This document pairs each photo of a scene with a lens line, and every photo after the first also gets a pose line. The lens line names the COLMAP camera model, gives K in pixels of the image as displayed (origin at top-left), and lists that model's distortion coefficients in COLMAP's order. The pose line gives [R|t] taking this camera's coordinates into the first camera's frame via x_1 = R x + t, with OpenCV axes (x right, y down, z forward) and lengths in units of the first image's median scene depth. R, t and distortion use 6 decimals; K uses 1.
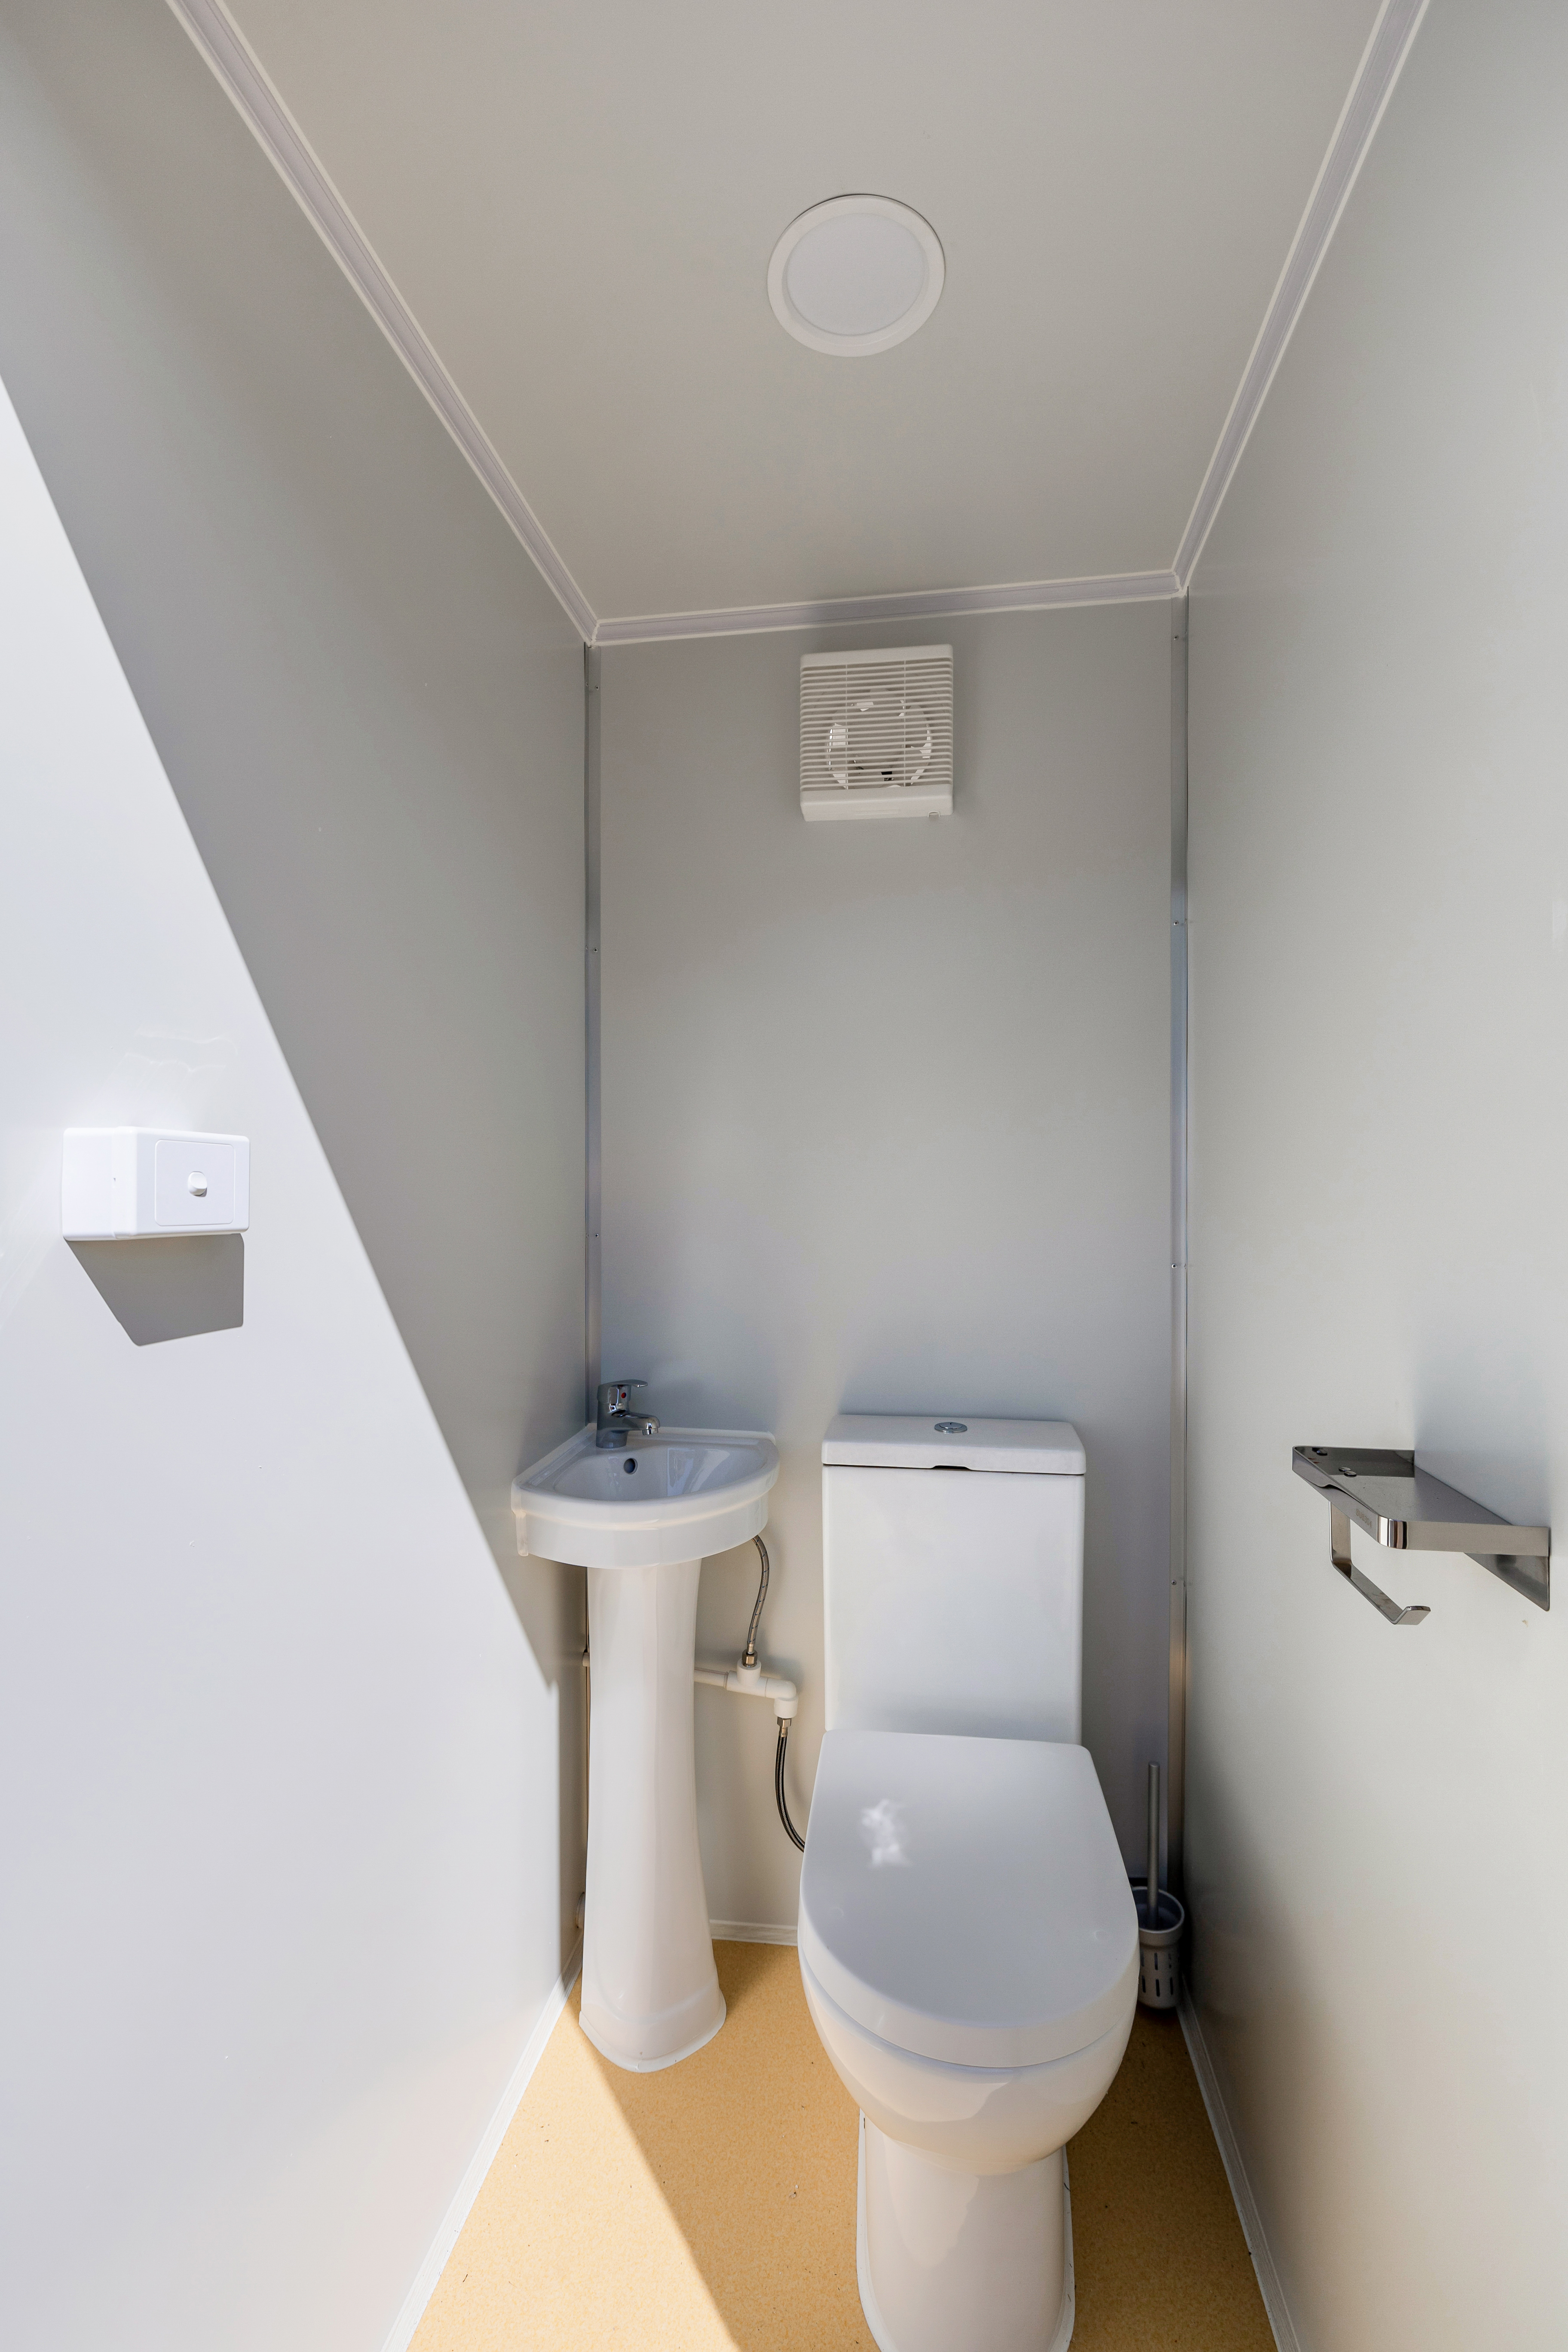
lens RADIAL K [[1003.9, 0, 791.2], [0, 1003.9, 1177.5], [0, 0, 1]] dist [-0.004419, 0.003244]
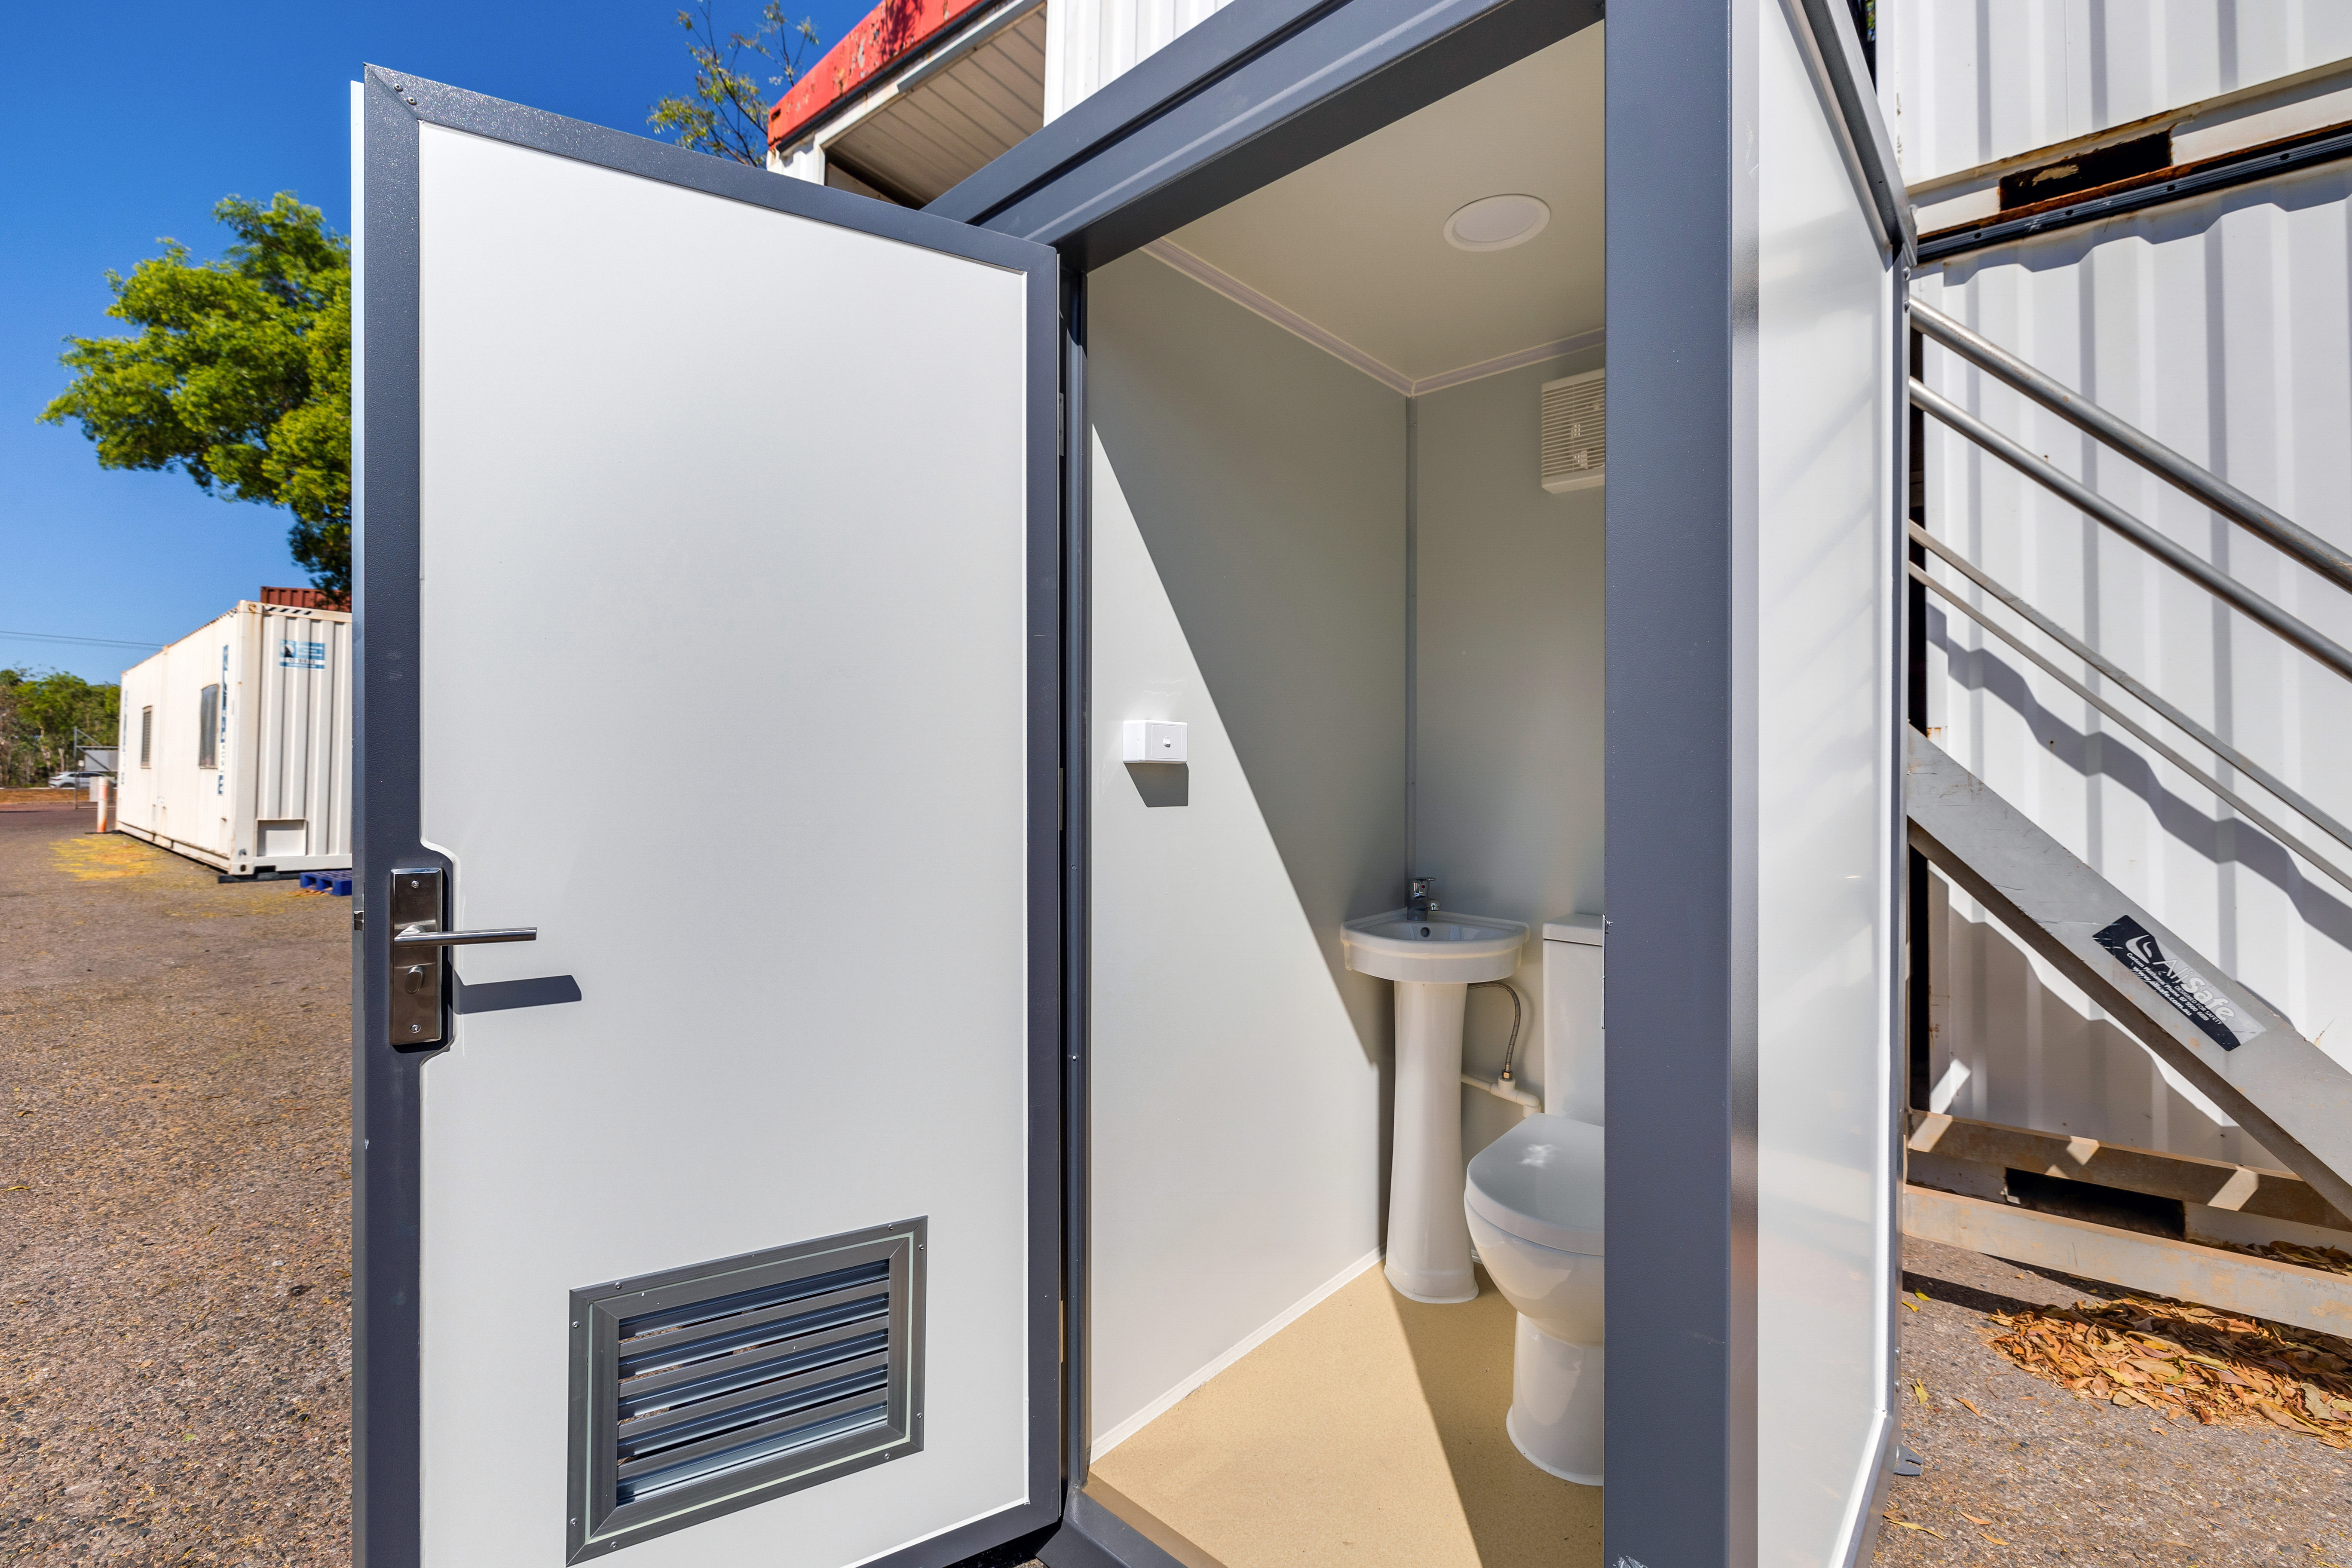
lens RADIAL K [[996.9, 0, 1158.7], [0, 996.9, 752.5], [0, 0, 1]] dist [-0.003885, 0.001854]
pose [[0.819246, 0.002111, -0.573438, 0.409766], [-0.005698, 0.999974, -0.004459, 0.021884], [0.573413, 0.006920, 0.819237, -0.527315]]
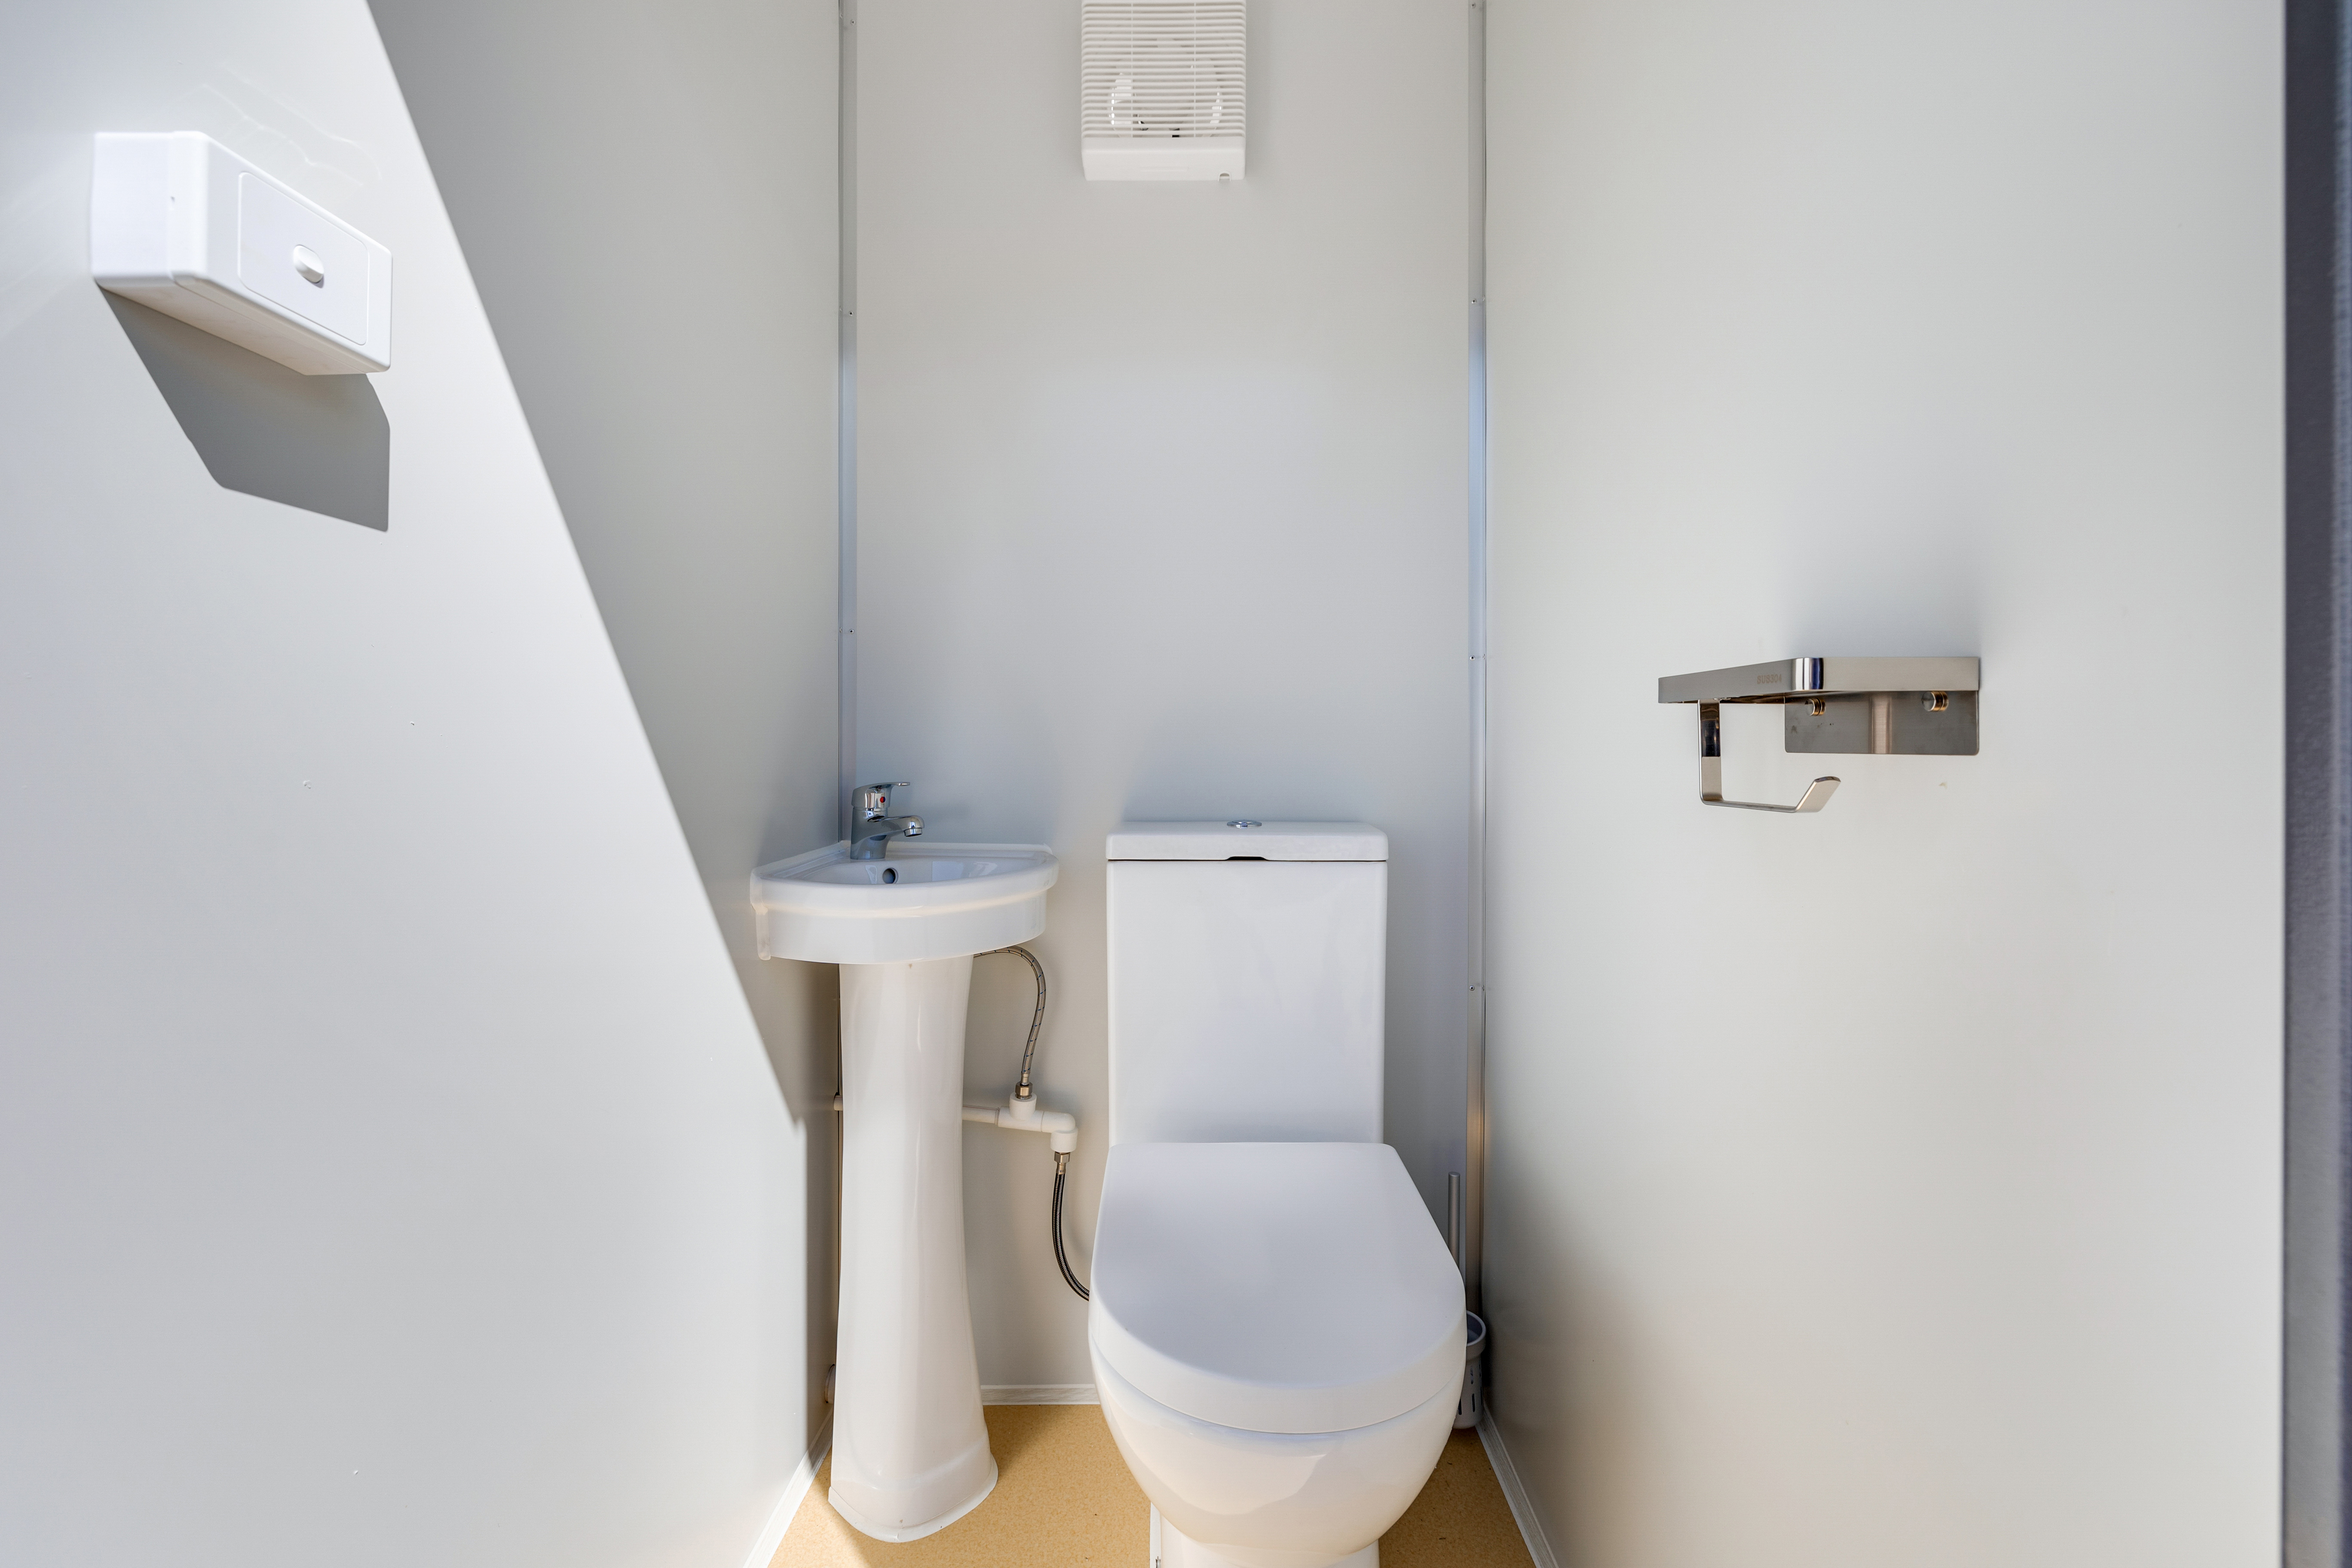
lens RADIAL K [[996.9, 0, 1168.2], [0, 996.9, 743.2], [0, 0, 1]] dist [-0.003885, 0.001854]
pose [[0.992760, 0.001999, 0.120098, -0.022564], [-0.001495, 0.999990, -0.004284, 0.185174], [-0.120106, 0.004074, 0.992753, 0.095535]]
